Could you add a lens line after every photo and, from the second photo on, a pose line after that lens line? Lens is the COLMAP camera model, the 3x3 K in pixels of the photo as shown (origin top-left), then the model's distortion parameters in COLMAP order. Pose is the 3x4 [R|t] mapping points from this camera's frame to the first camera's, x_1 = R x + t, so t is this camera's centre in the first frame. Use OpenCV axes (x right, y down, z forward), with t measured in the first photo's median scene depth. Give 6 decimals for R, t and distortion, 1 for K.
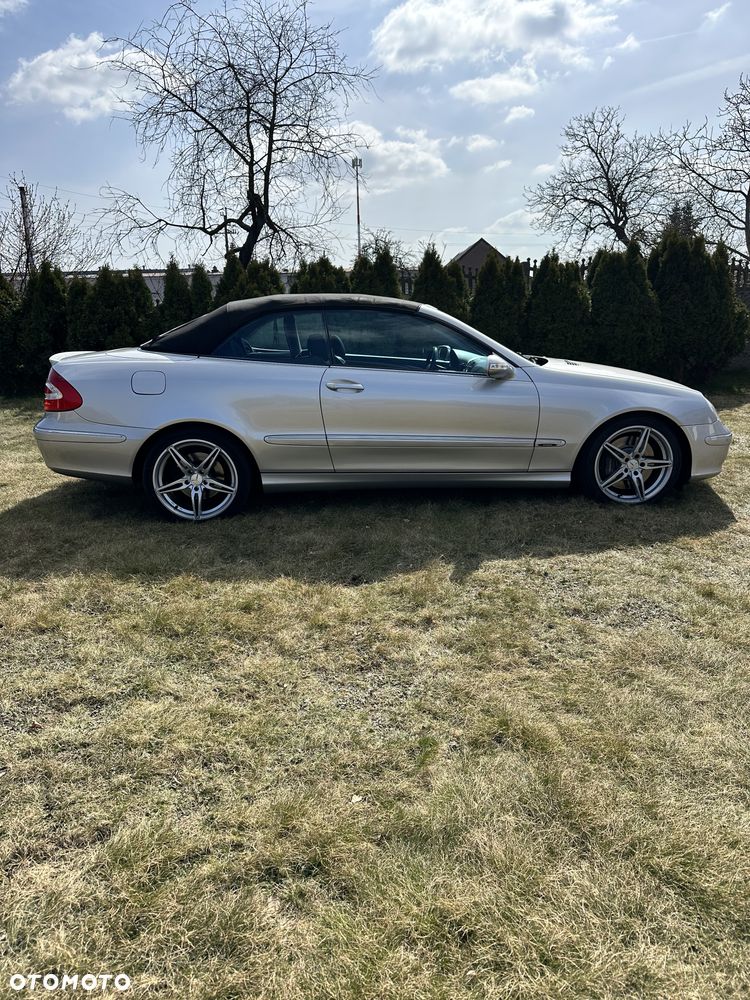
lens RADIAL K [[705.1, 0, 375.0], [0, 705.1, 500.0], [0, 0, 1]] dist [0.064984, -0.079910]
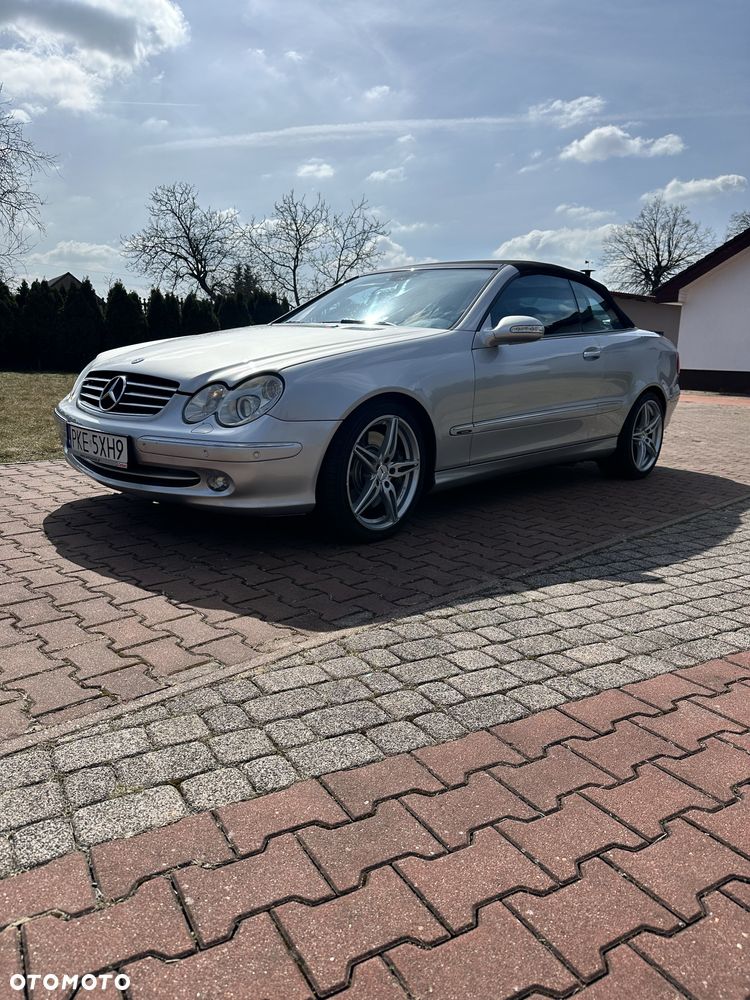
lens RADIAL K [[705.8, 0, 374.1], [0, 705.8, 503.5], [0, 0, 1]] dist [0.059029, -0.071957]
pose [[0.840559, -0.065267, 0.537774, -0.101343], [0.093110, 0.995349, -0.024733, 0.070671], [-0.533658, 0.070862, 0.842726, -0.187576]]
